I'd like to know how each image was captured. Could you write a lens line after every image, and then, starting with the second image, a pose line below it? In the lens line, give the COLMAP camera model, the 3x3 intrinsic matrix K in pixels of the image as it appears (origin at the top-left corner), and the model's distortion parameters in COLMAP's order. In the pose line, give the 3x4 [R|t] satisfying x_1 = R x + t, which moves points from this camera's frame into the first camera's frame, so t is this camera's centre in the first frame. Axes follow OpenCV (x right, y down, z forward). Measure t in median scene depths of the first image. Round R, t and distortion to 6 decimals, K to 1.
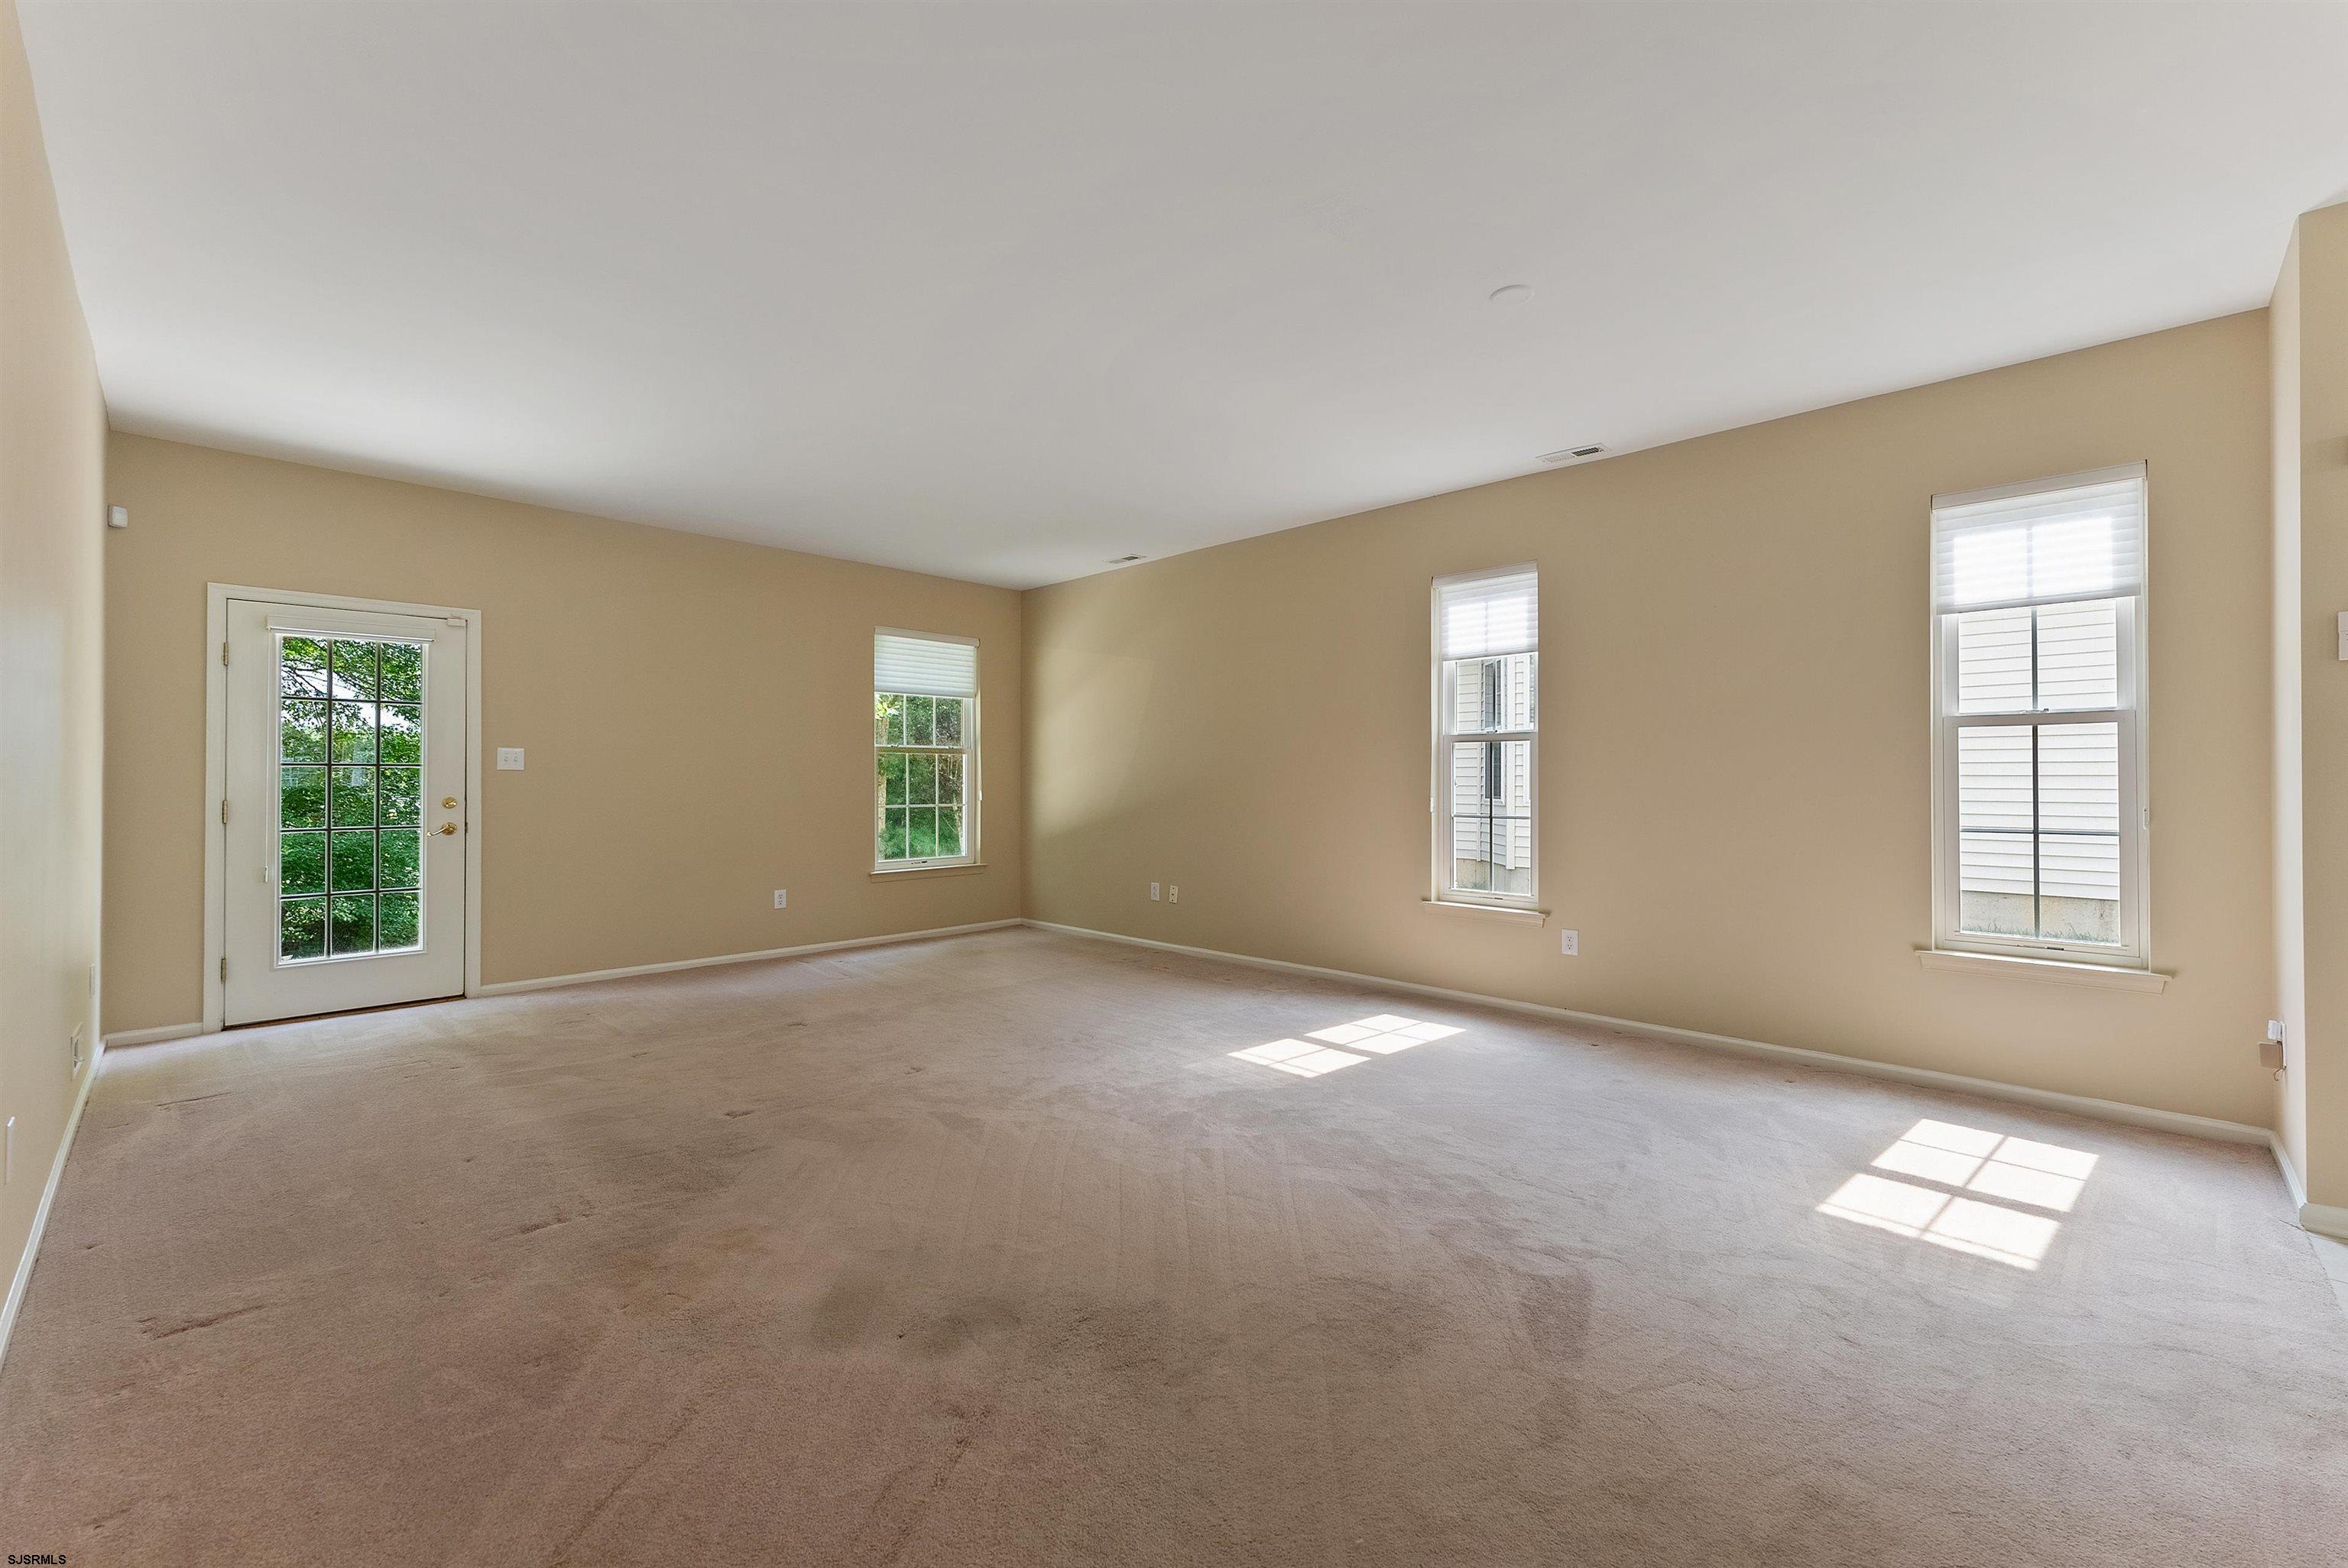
lens RADIAL K [[963.9, 0, 1184.6], [0, 963.9, 775.6], [0, 0, 1]] dist [0.000196, -0.000370]
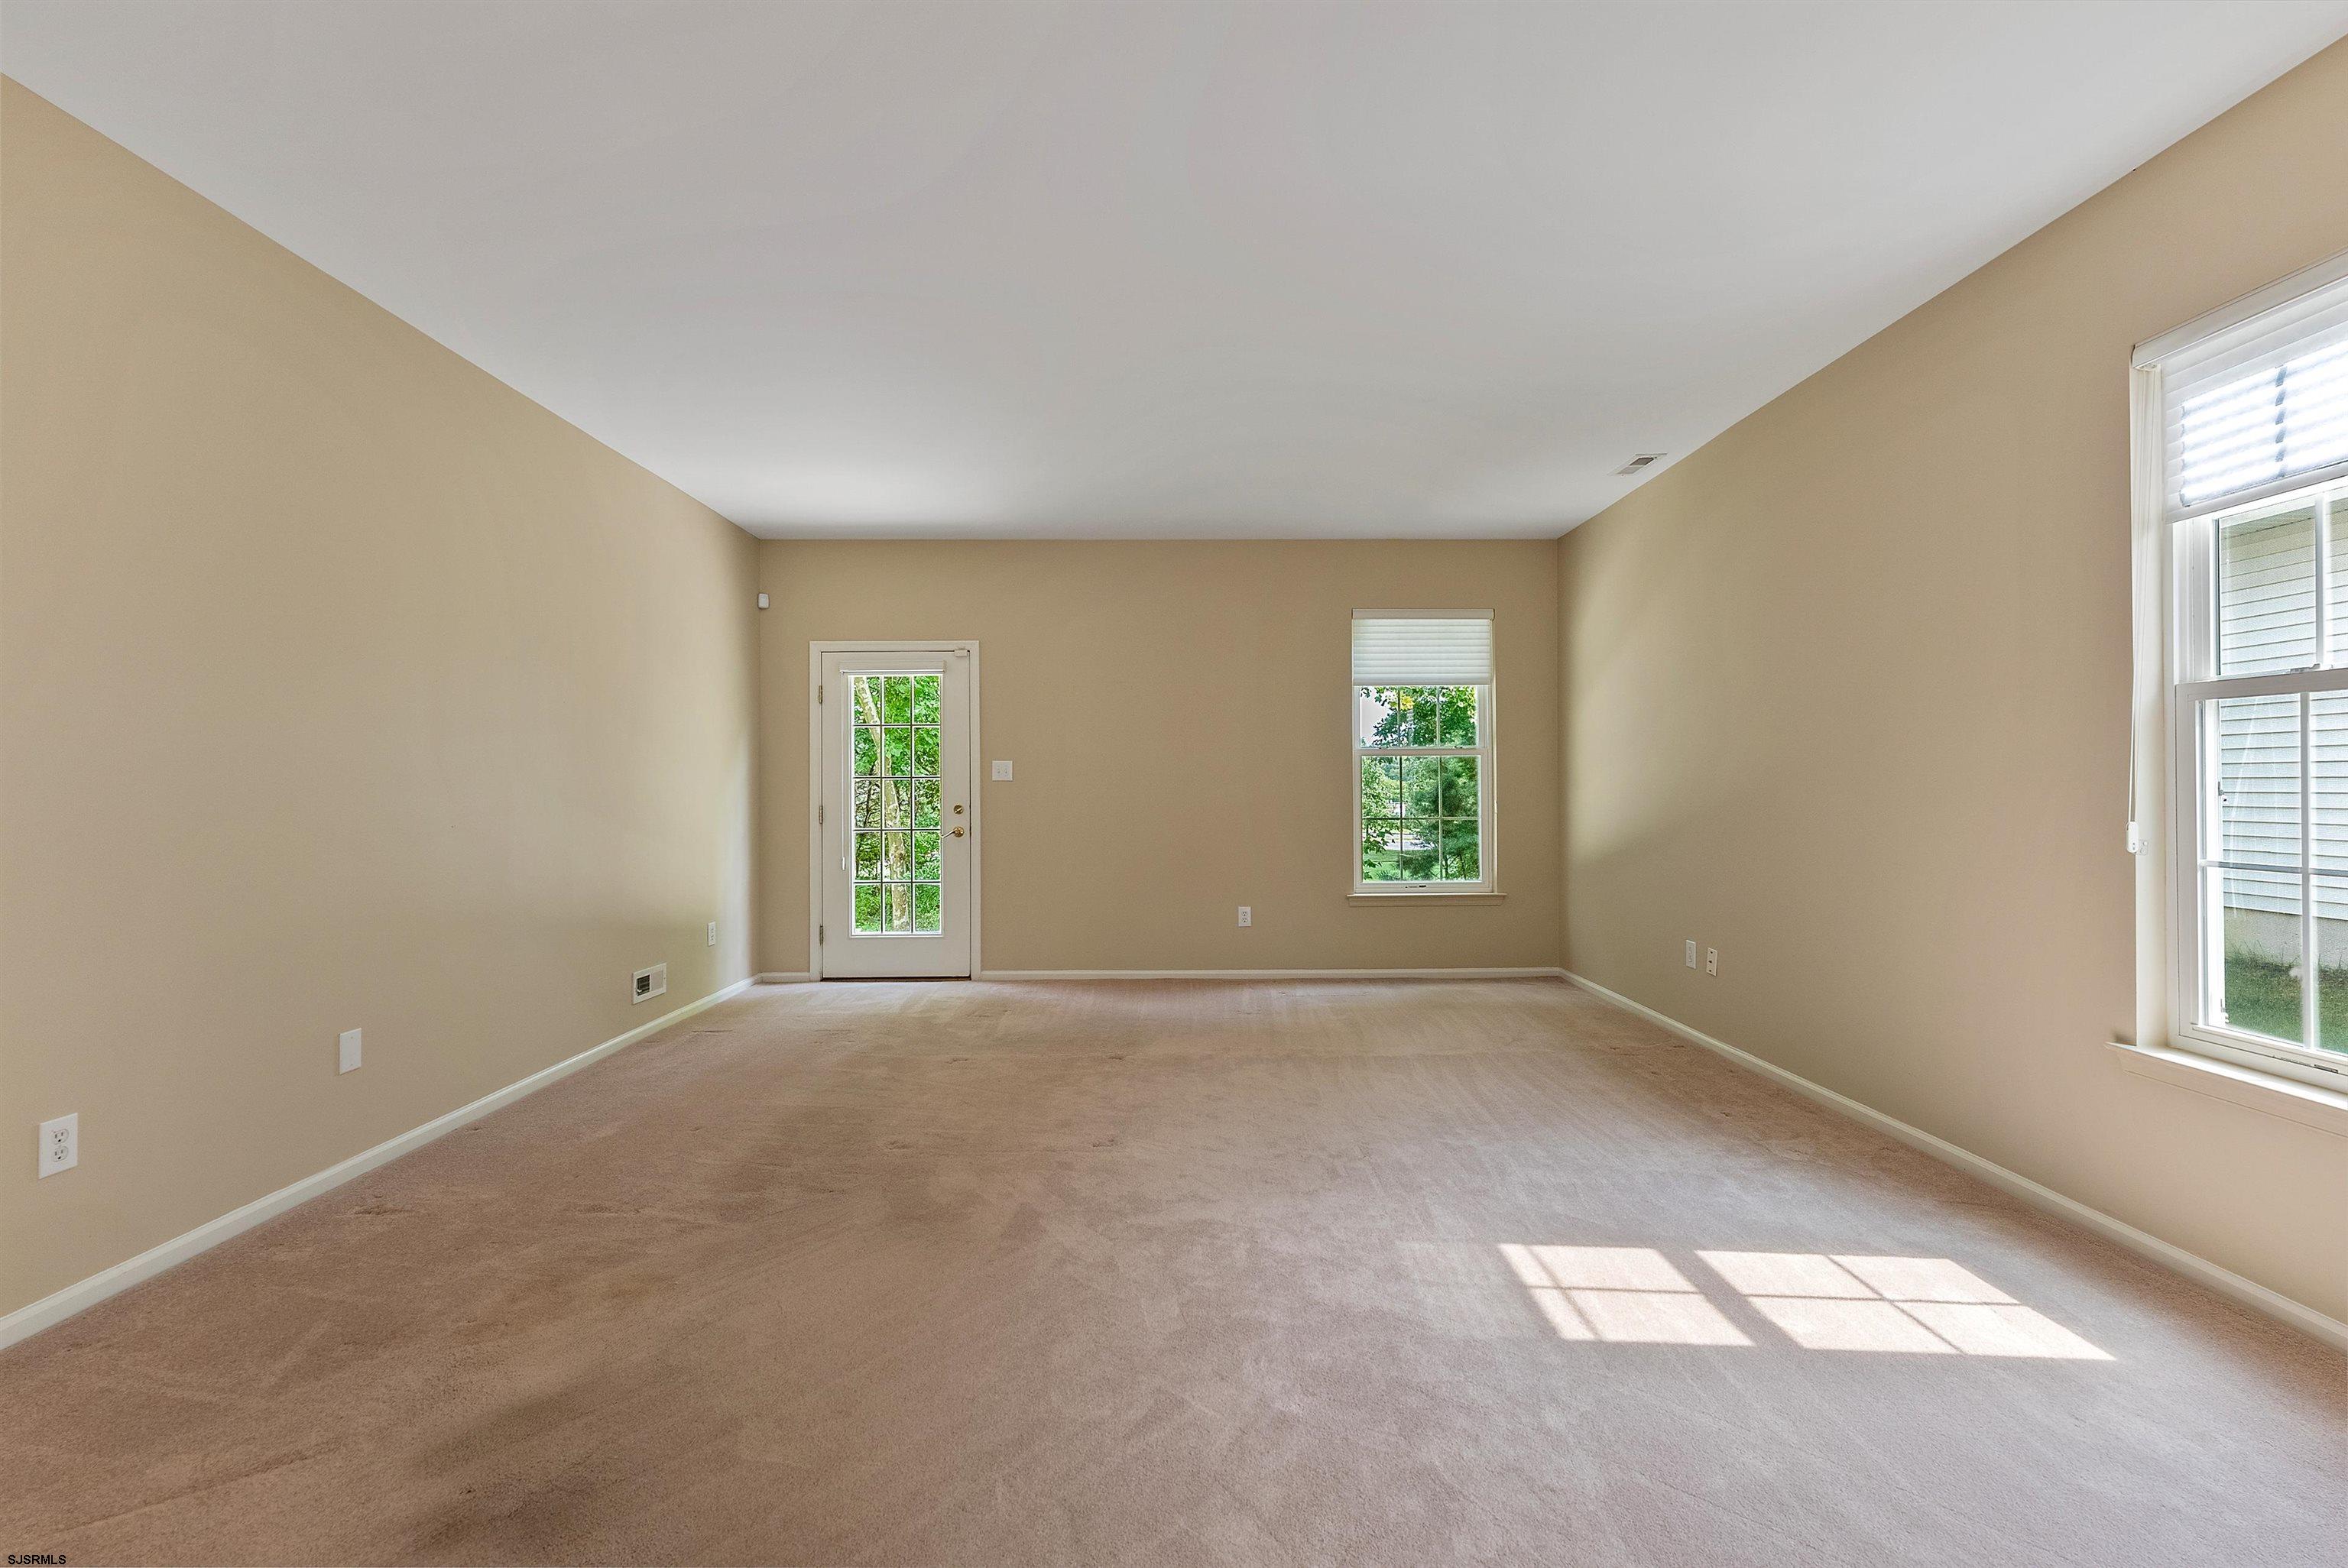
lens RADIAL K [[1007.7, 0, 1170.0], [0, 1007.7, 790.9], [0, 0, 1]] dist [-0.004116, -0.000147]
pose [[0.698101, -0.002065, -0.715996, 0.318468], [0.007788, 0.999959, 0.004709, 0.002411], [0.715957, -0.008864, 0.698089, 0.382016]]
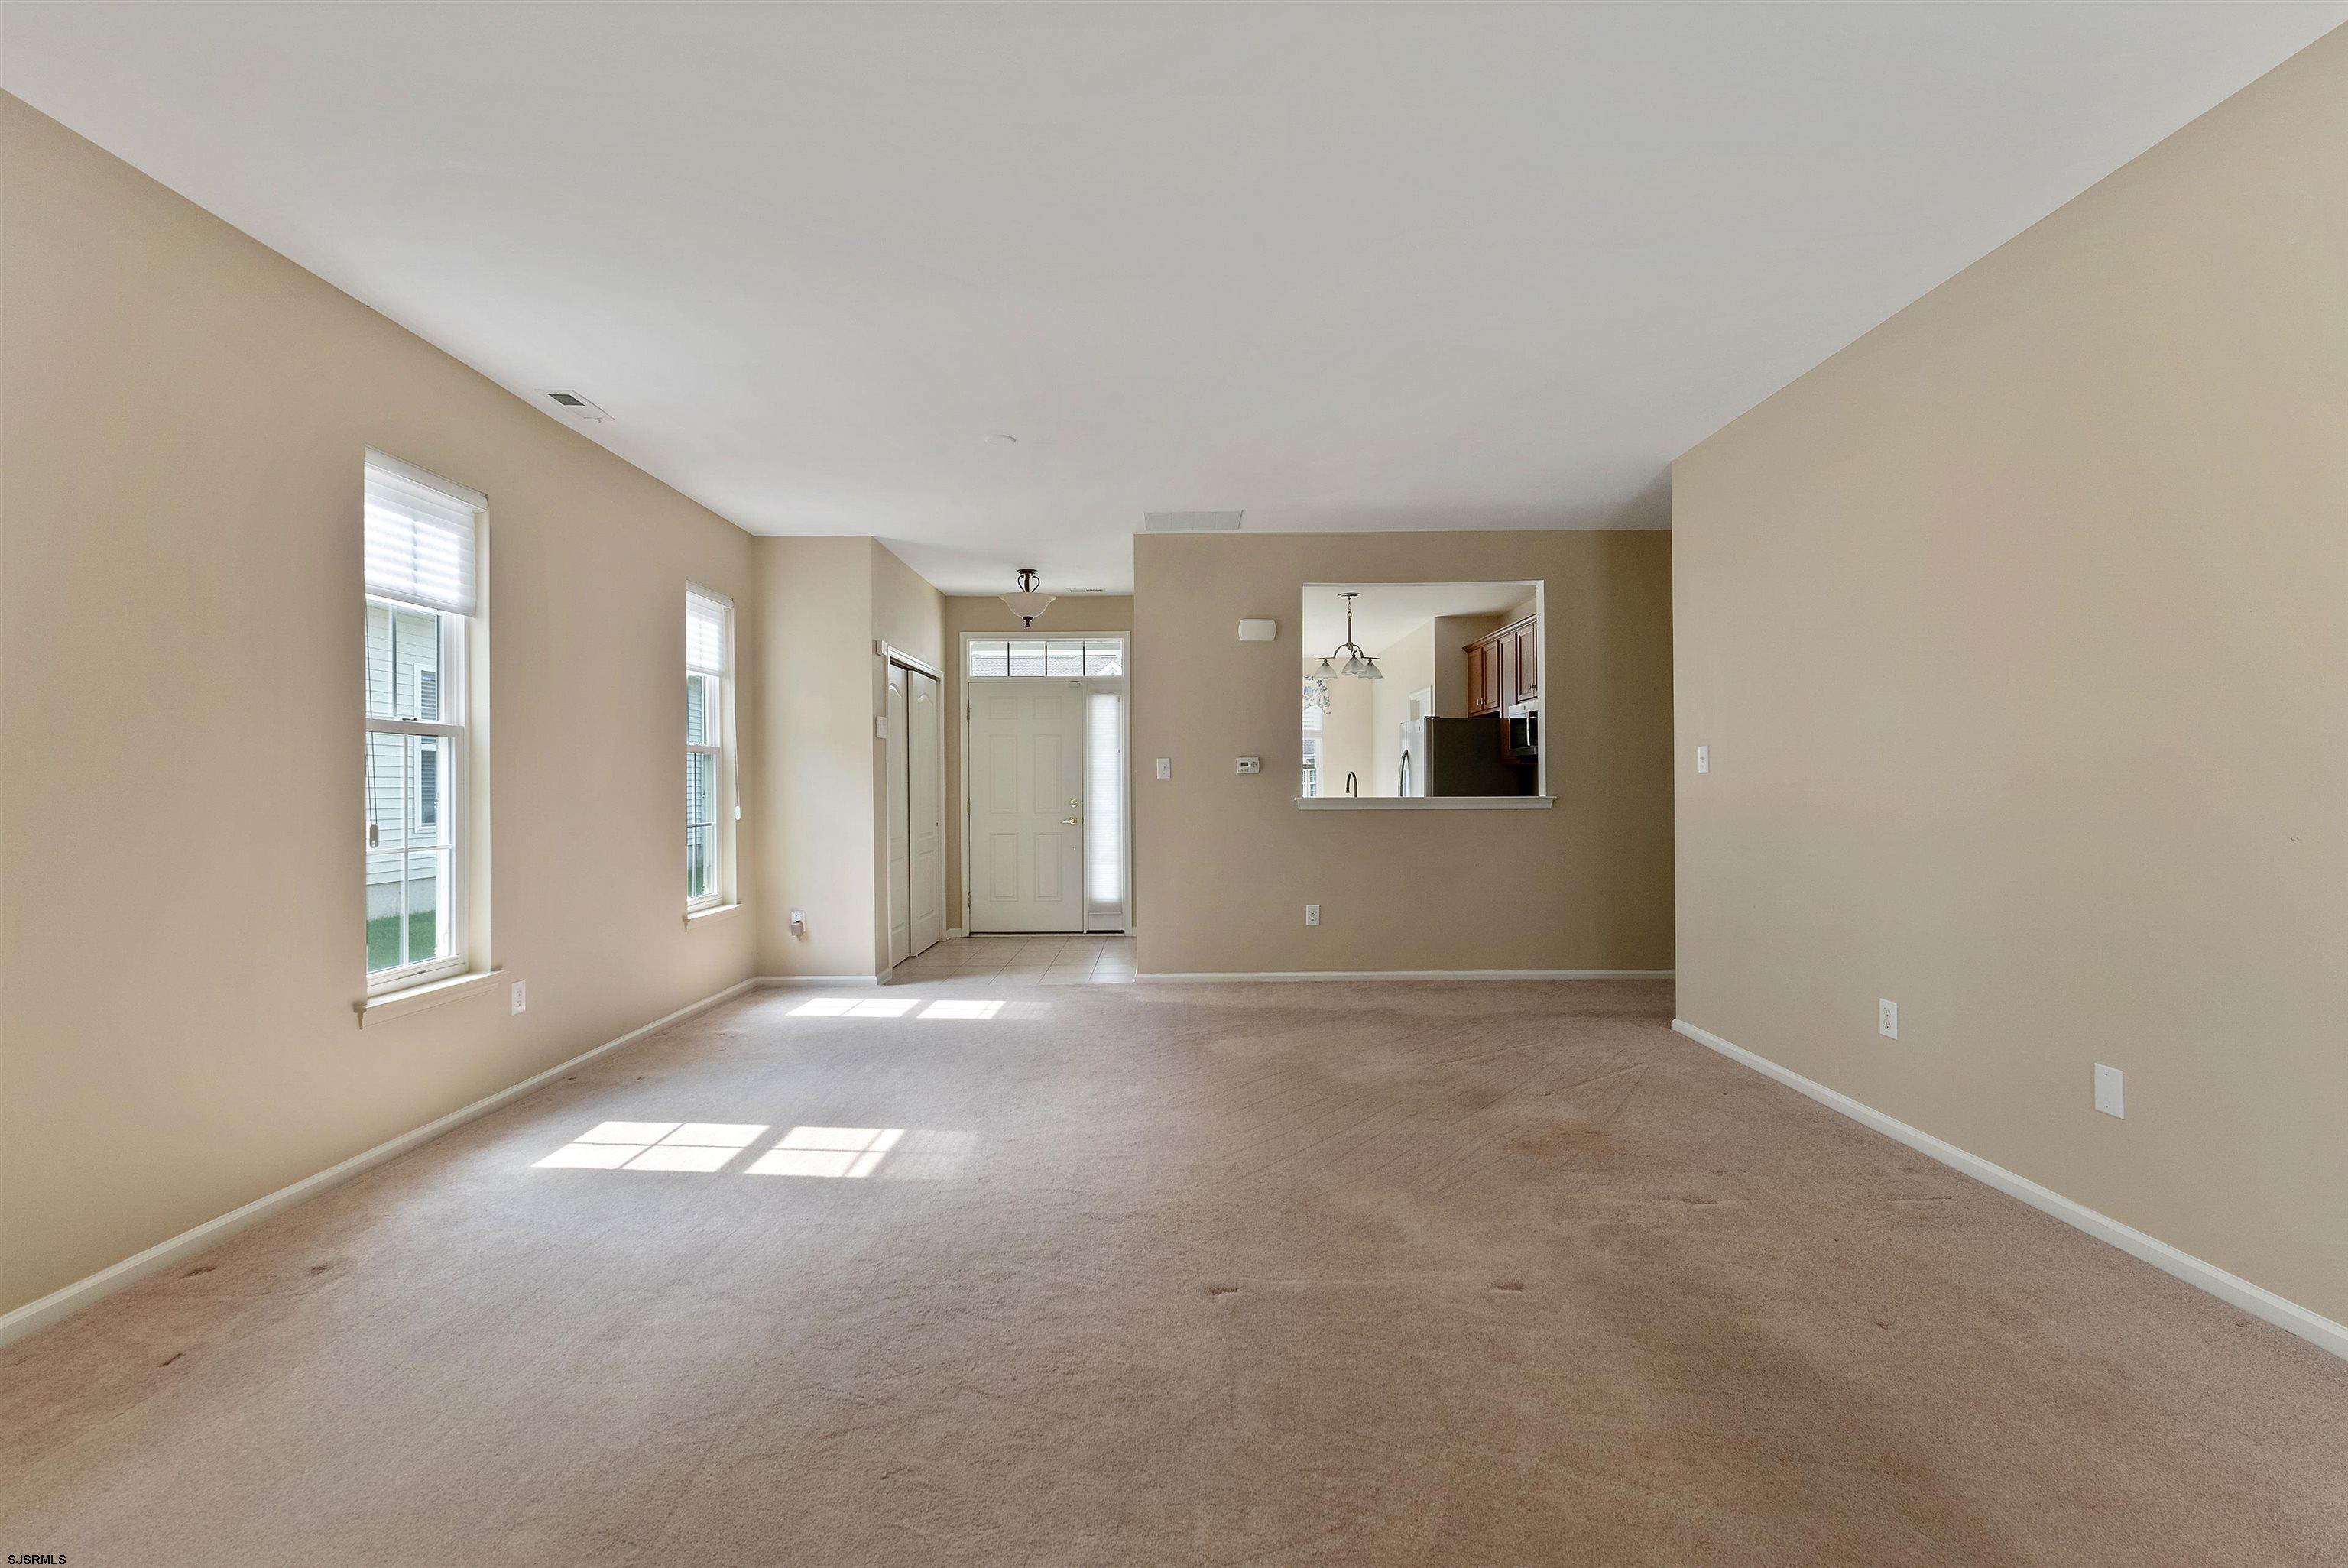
lens RADIAL K [[1007.7, 0, 1171.0], [0, 1007.7, 783.8], [0, 0, 1]] dist [-0.004116, -0.000147]
pose [[-0.703820, 0.000717, 0.710378, -0.582287], [0.003728, 0.999989, 0.002684, -0.001914], [-0.710368, 0.004537, -0.703816, 1.237921]]
